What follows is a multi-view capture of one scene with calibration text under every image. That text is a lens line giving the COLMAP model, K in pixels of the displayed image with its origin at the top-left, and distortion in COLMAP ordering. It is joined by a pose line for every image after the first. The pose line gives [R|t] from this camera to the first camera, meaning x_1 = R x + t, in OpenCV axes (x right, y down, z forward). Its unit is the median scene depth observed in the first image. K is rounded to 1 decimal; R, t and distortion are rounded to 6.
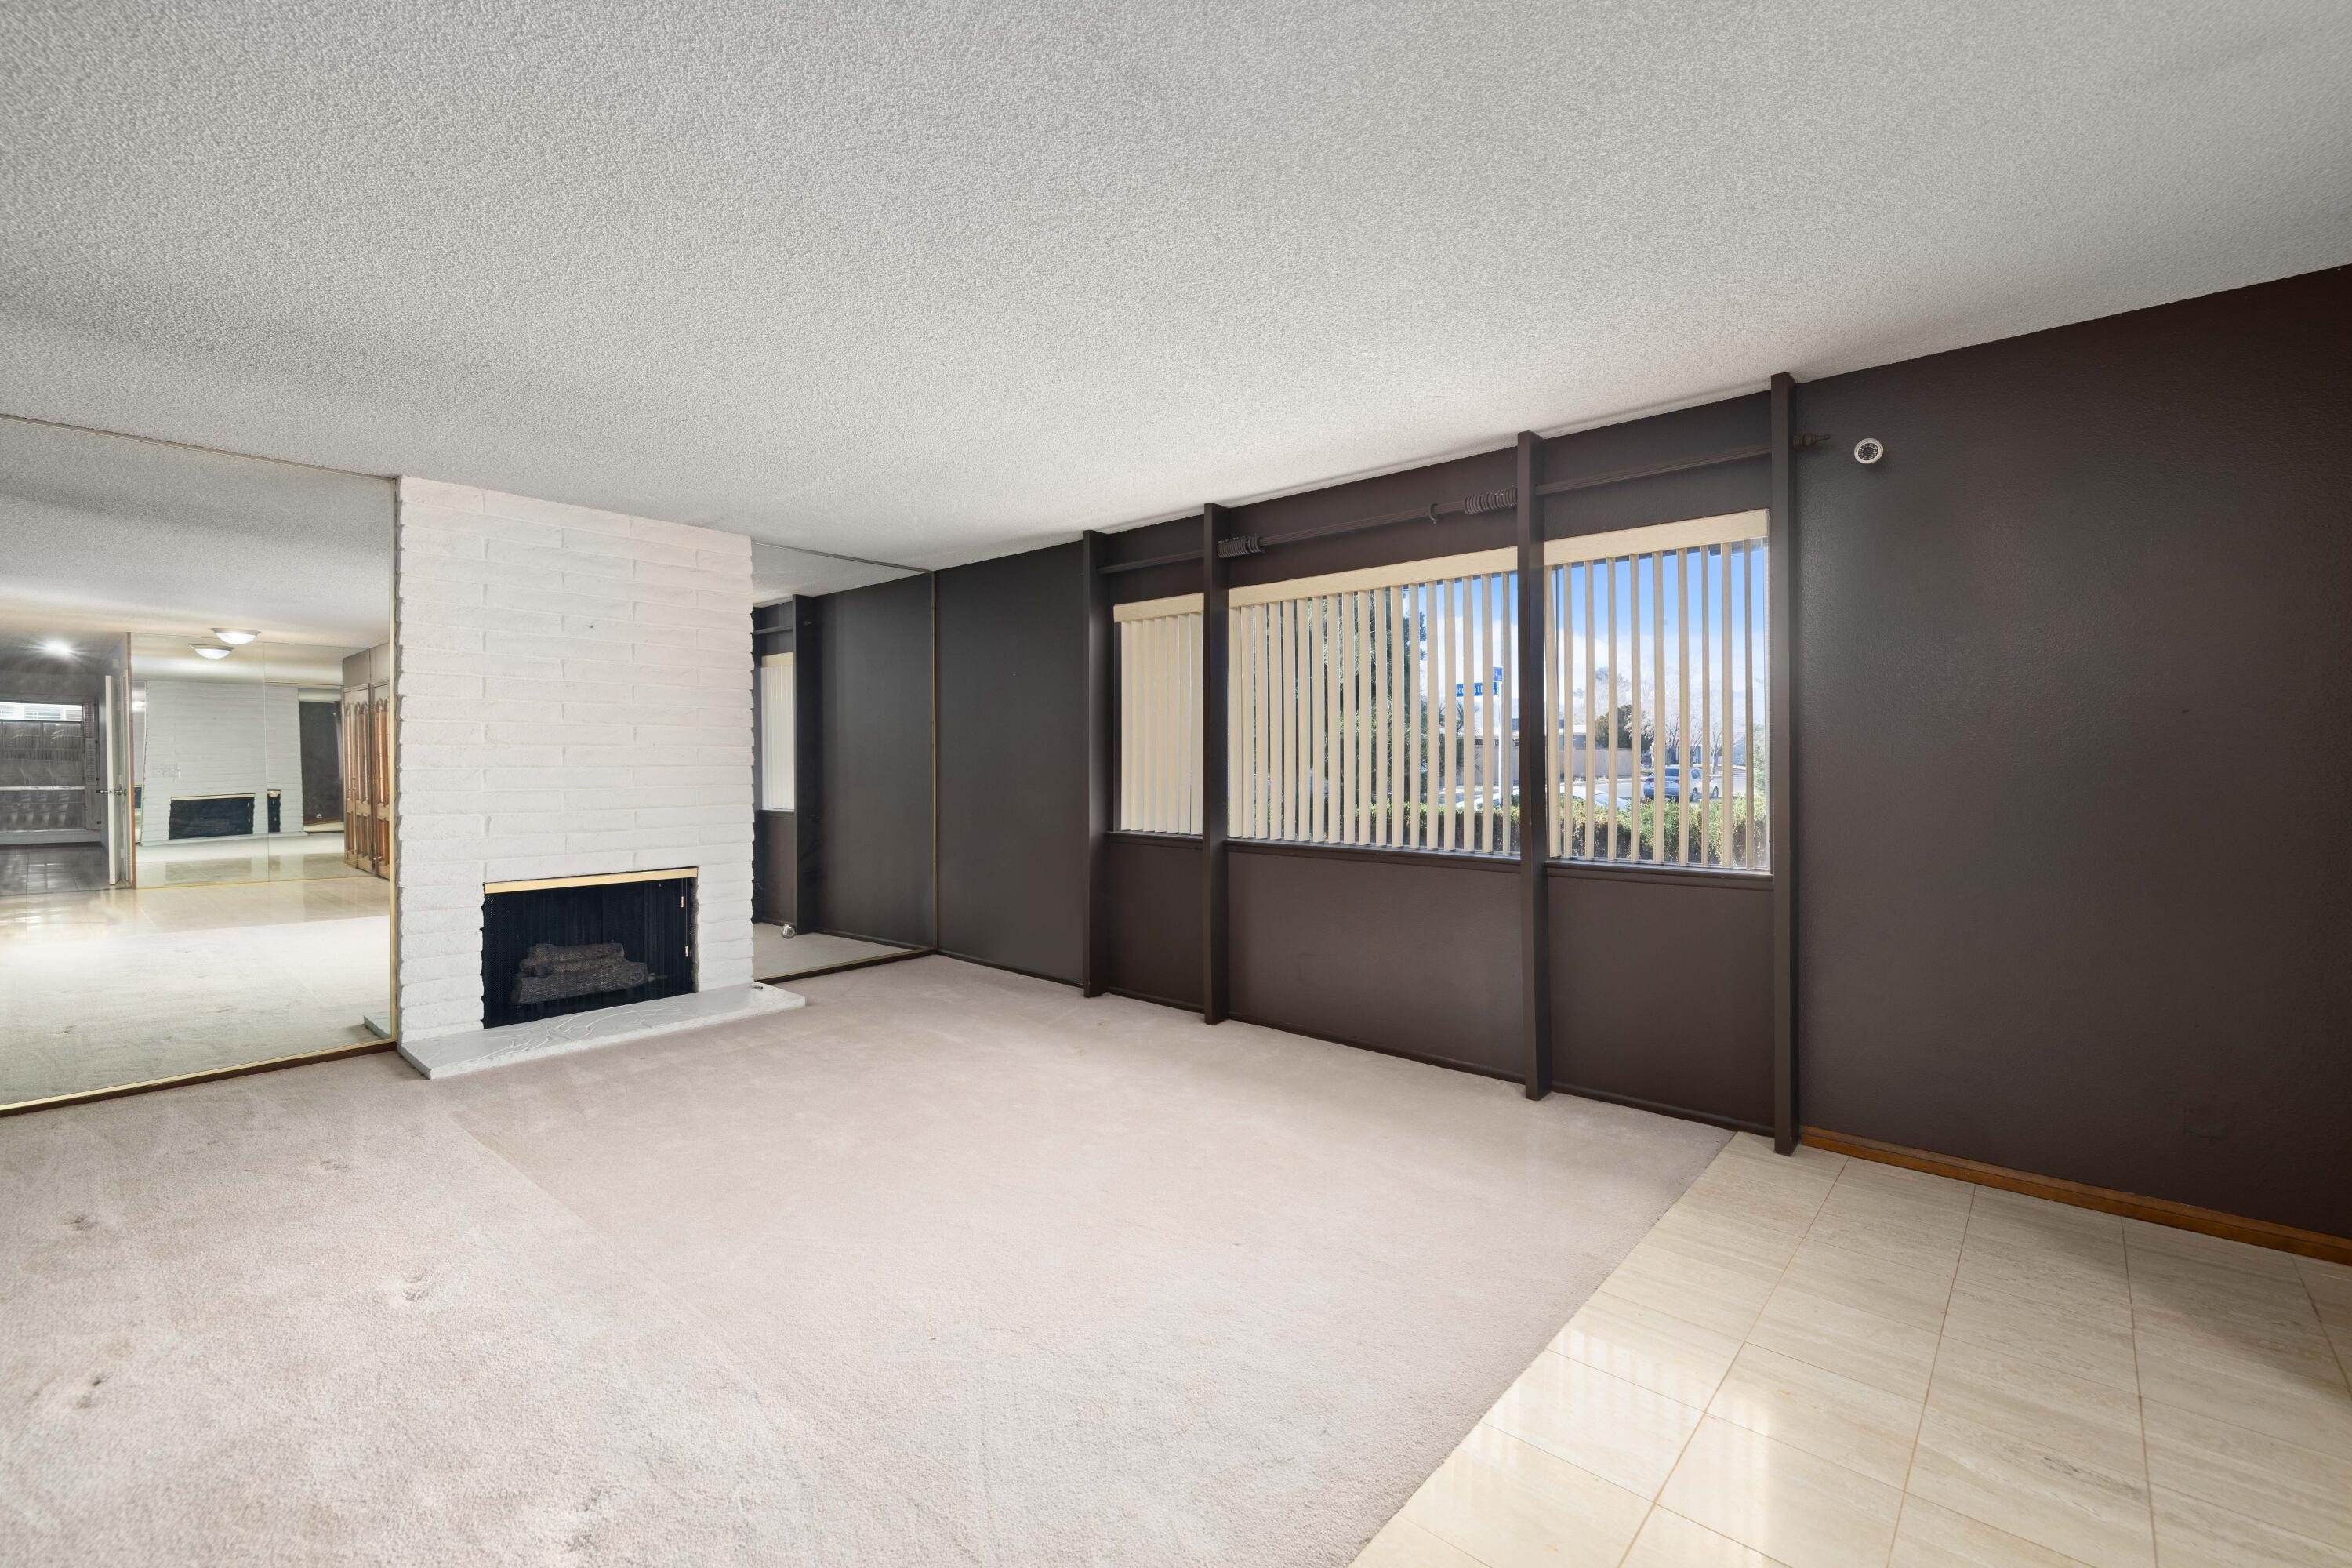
lens RADIAL K [[994.0, 0, 1237.8], [0, 994.0, 752.8], [0, 0, 1]] dist [0.001087, -0.000035]
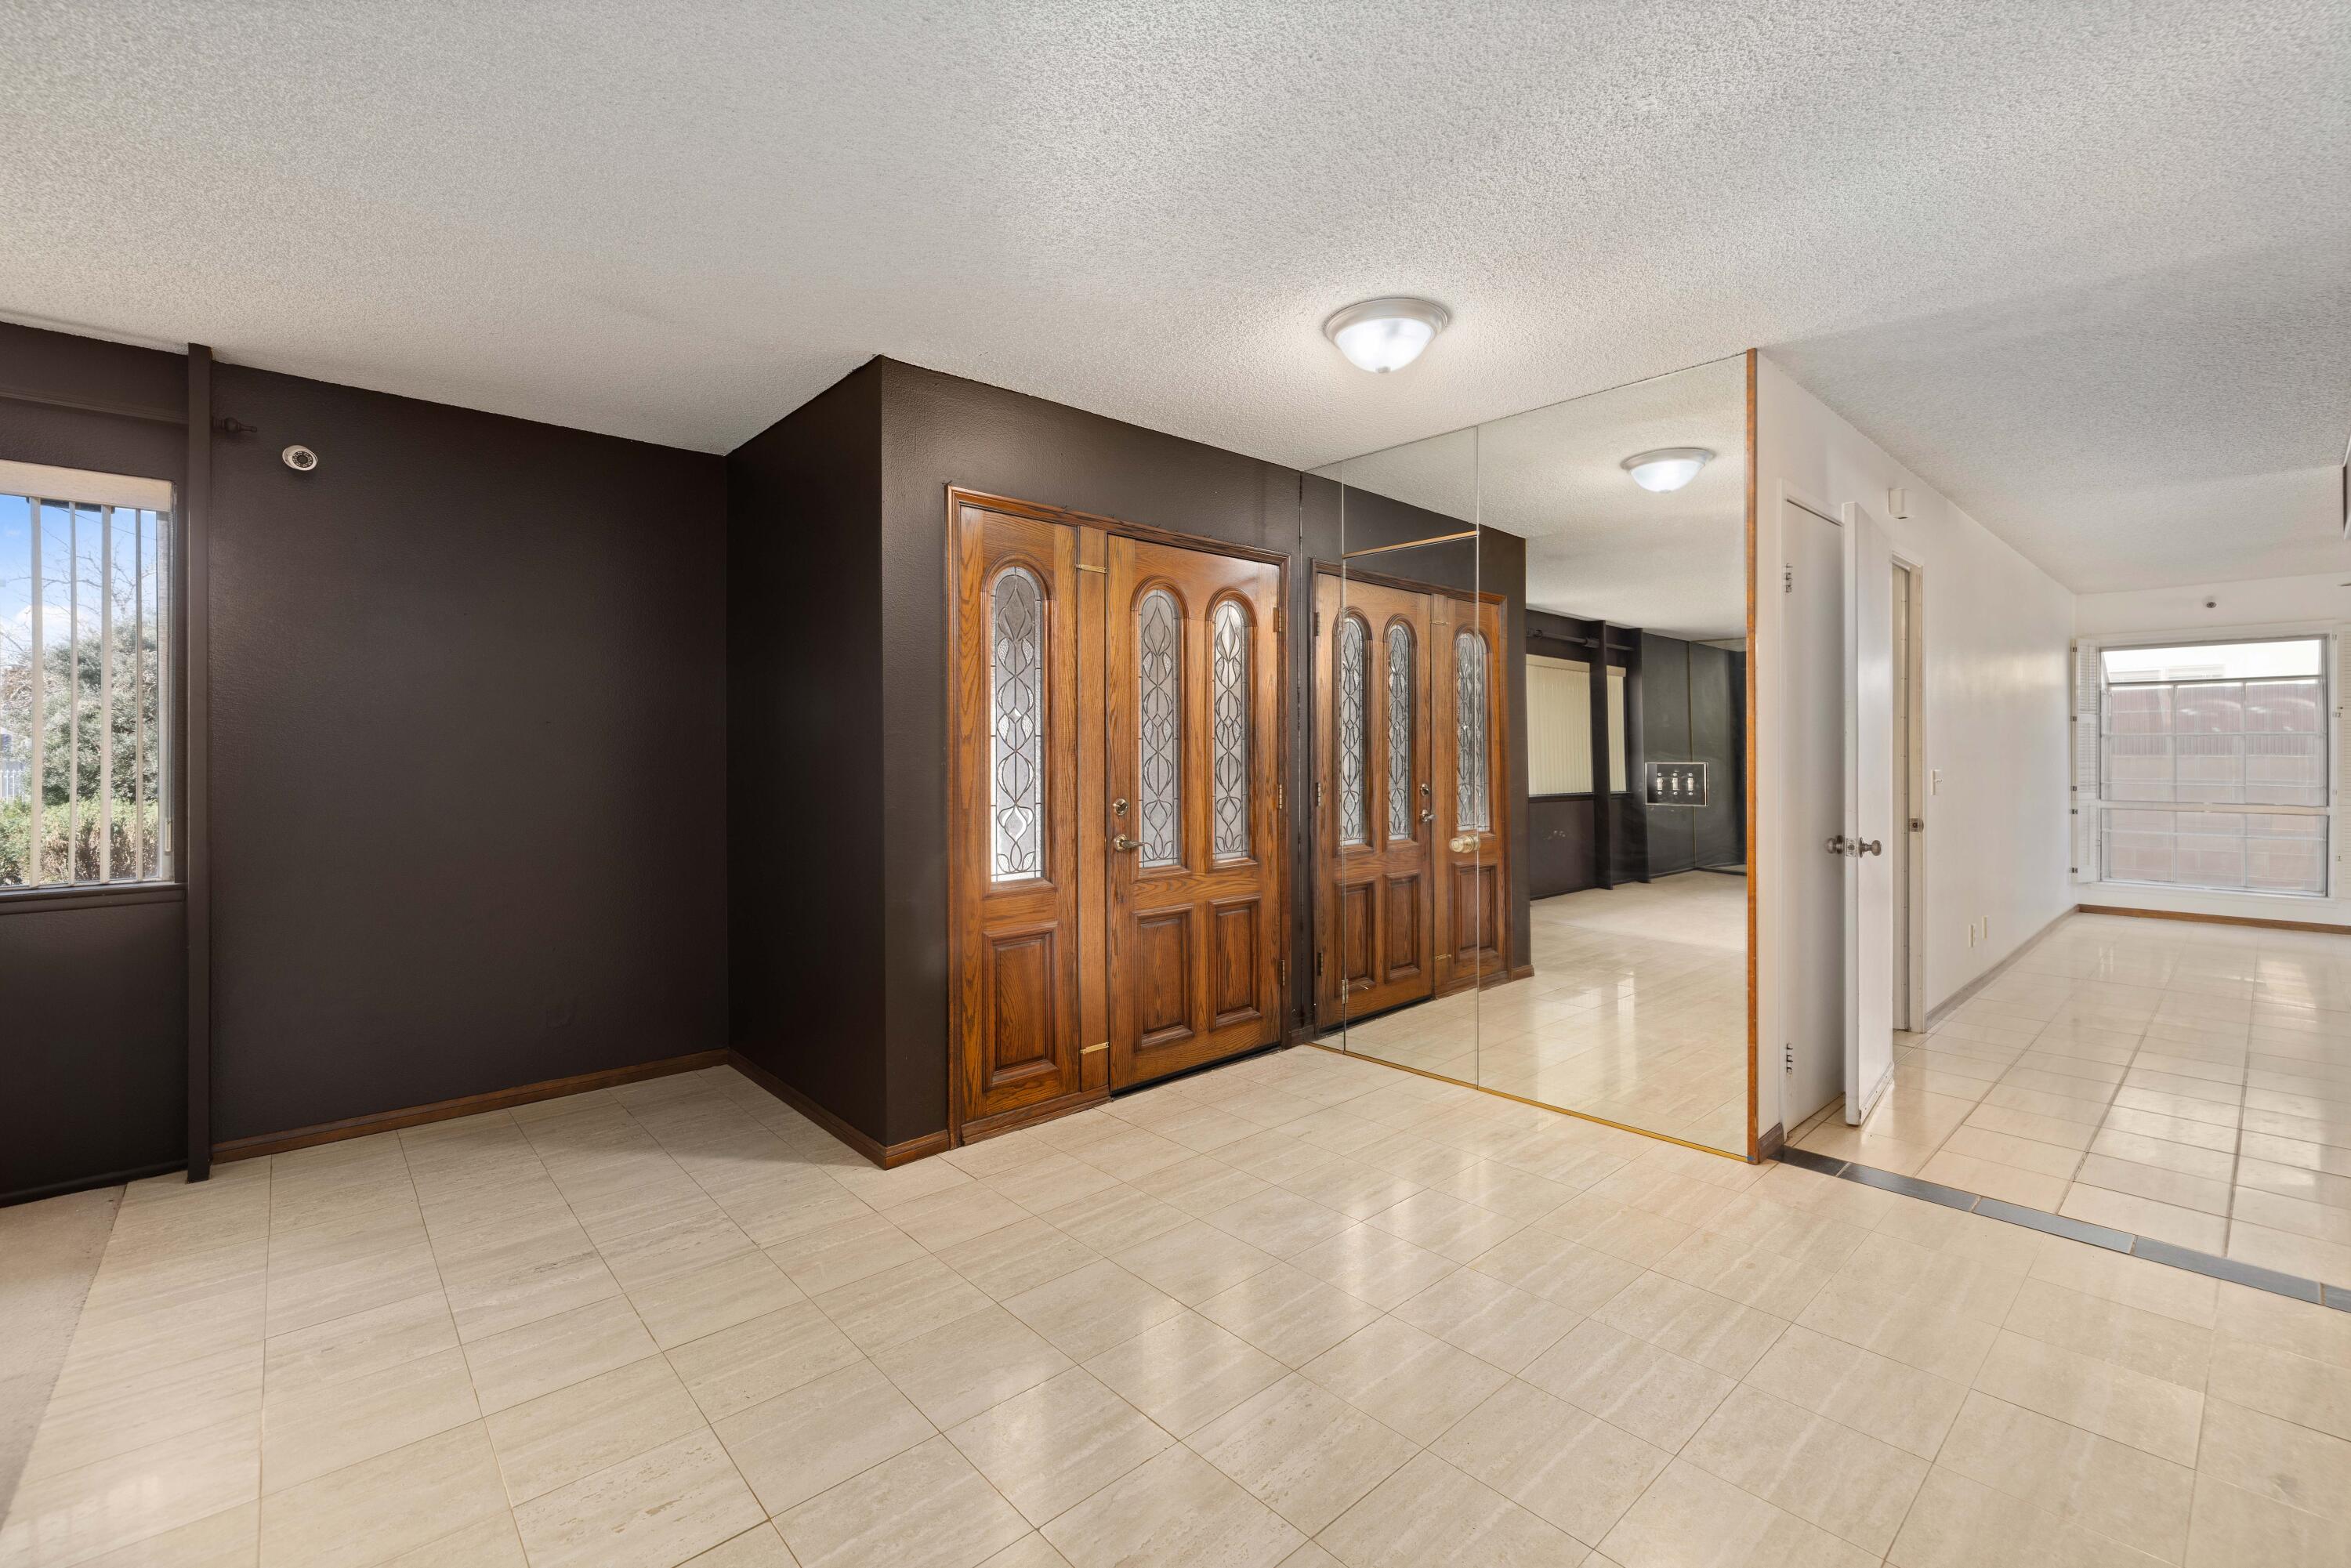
lens RADIAL K [[997.3, 0, 1179.6], [0, 997.3, 759.8], [0, 0, 1]] dist [-0.001587, -0.000124]
pose [[0.116907, -0.006049, 0.993124, -0.285535], [-0.006889, 0.999952, 0.006902, -0.005386], [-0.993119, -0.007648, 0.116860, -0.023638]]
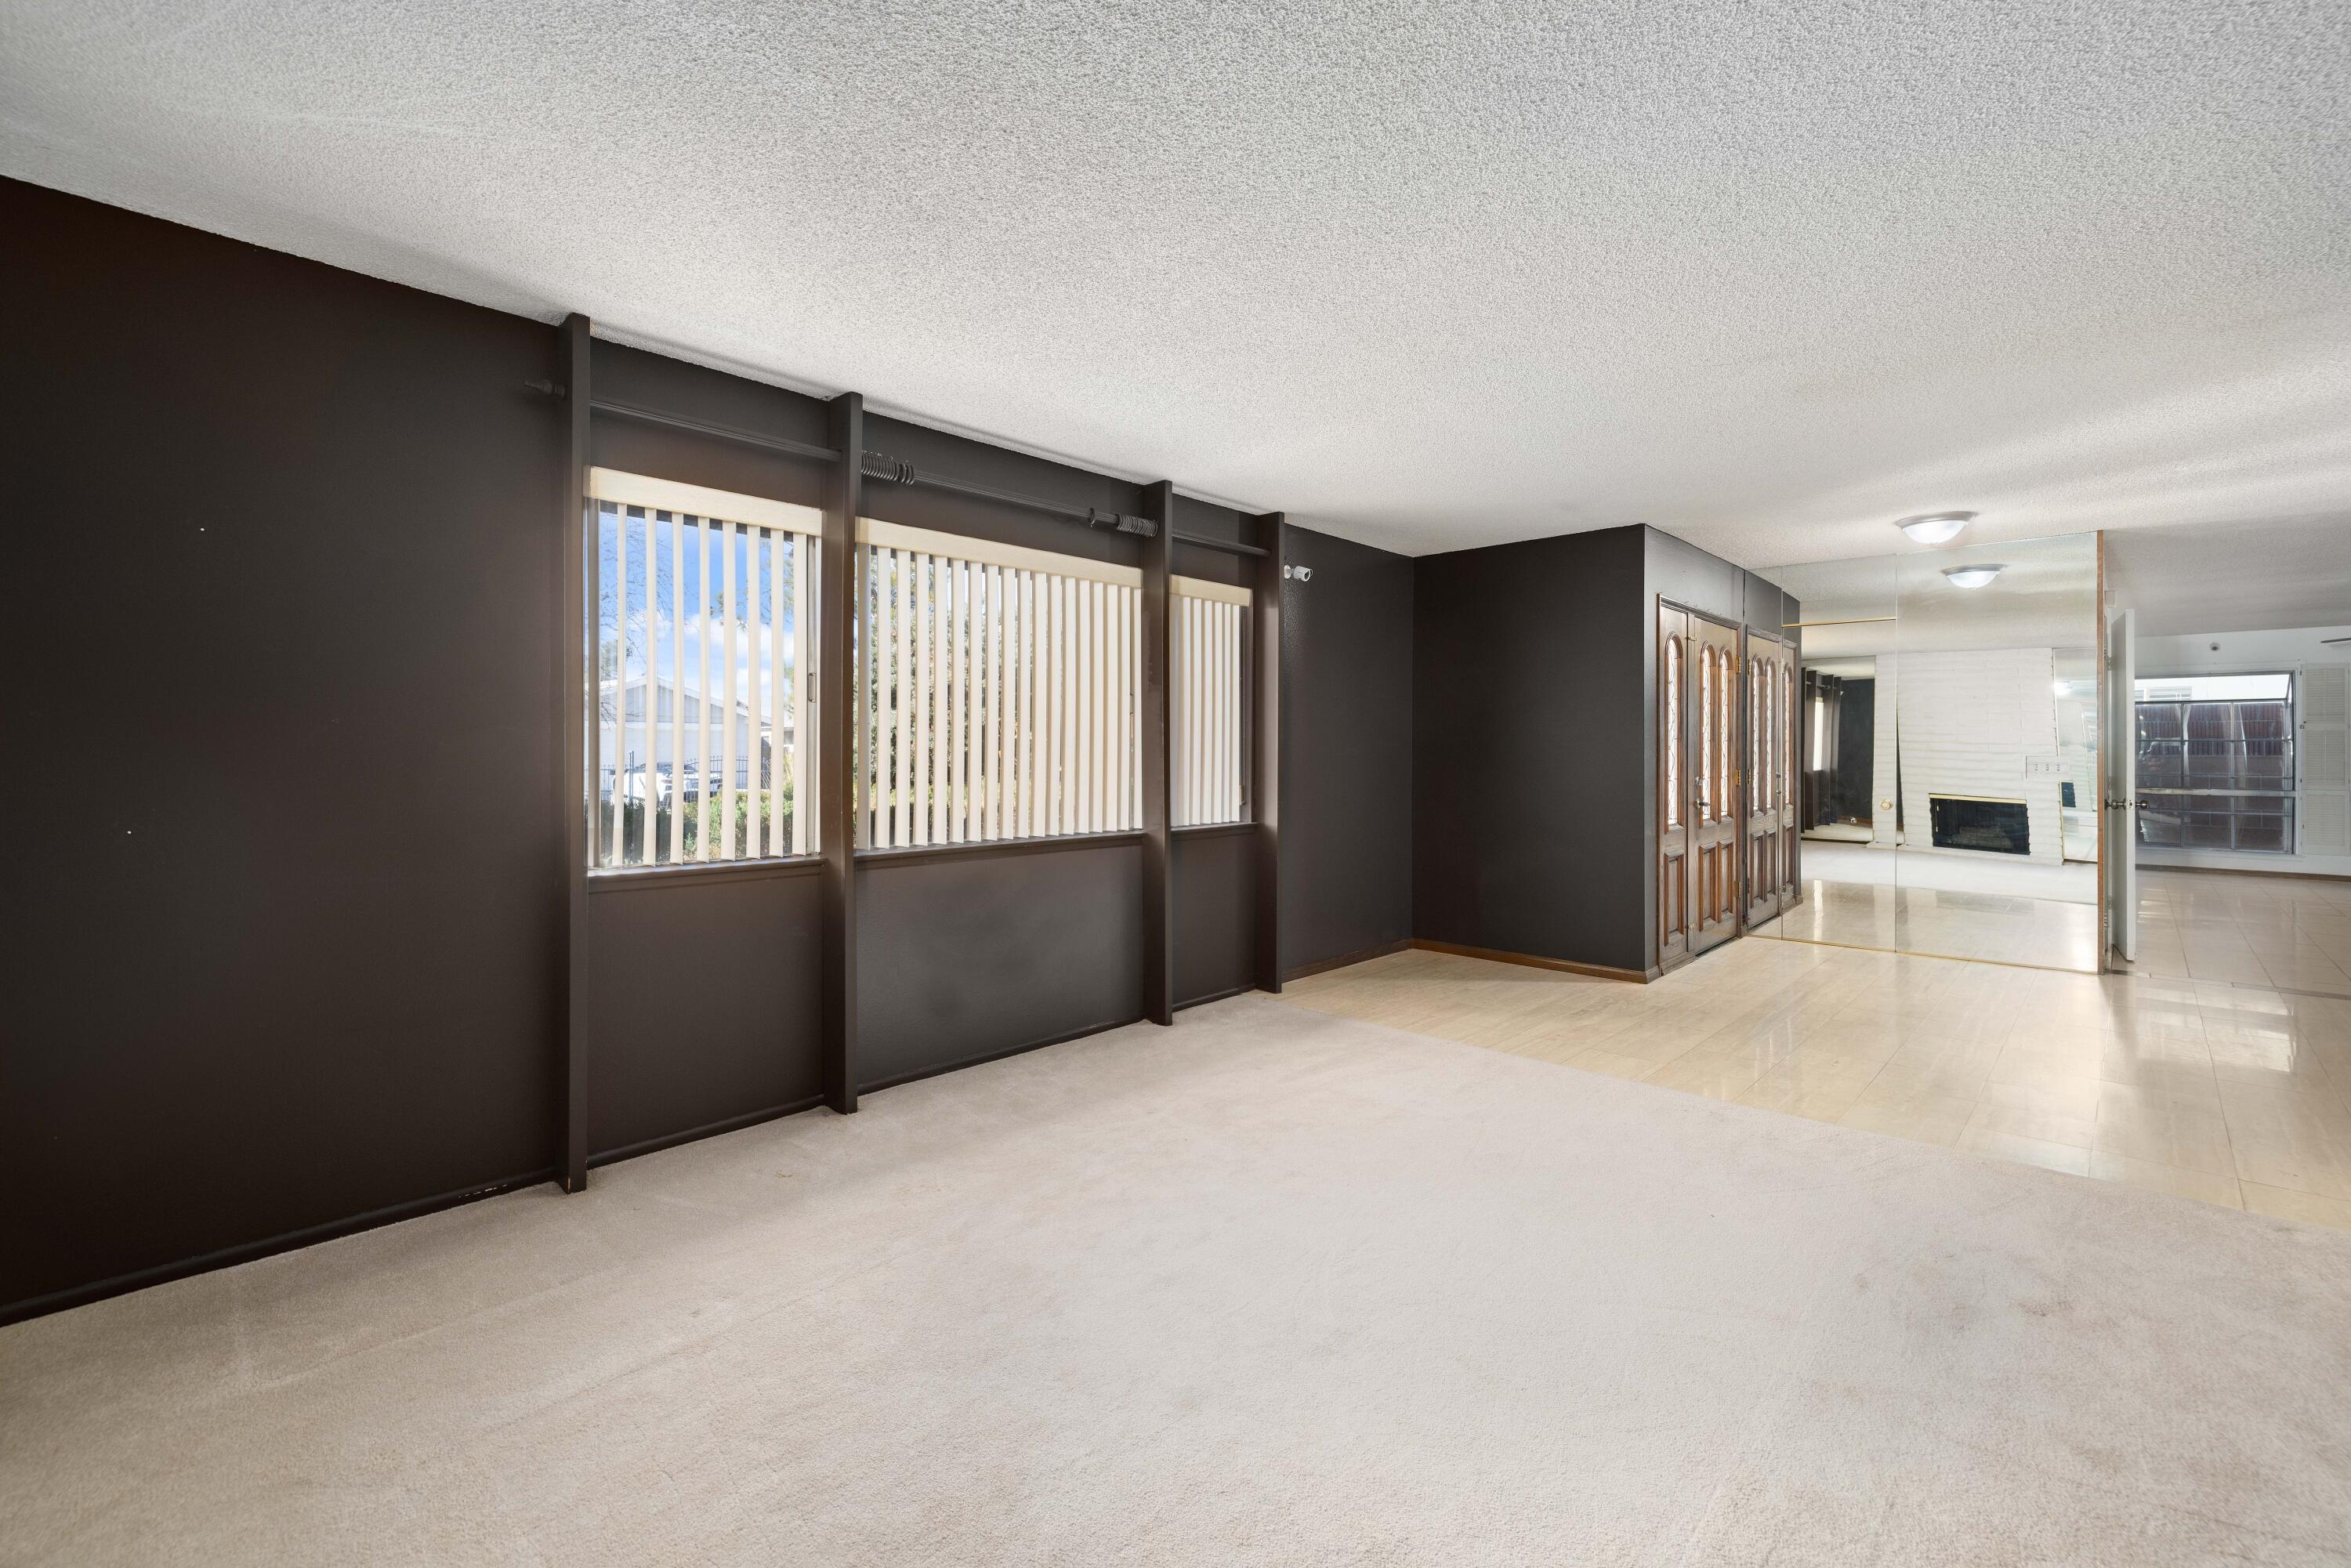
lens RADIAL K [[1051.3, 0, 1181.7], [0, 1051.3, 735.3], [0, 0, 1]] dist [0.001636, 0.000277]
pose [[0.017085, 0.001970, 0.999852, -1.099719], [-0.018996, 0.999818, -0.001645, -0.008152], [-0.999674, -0.018965, 0.017119, 1.040303]]
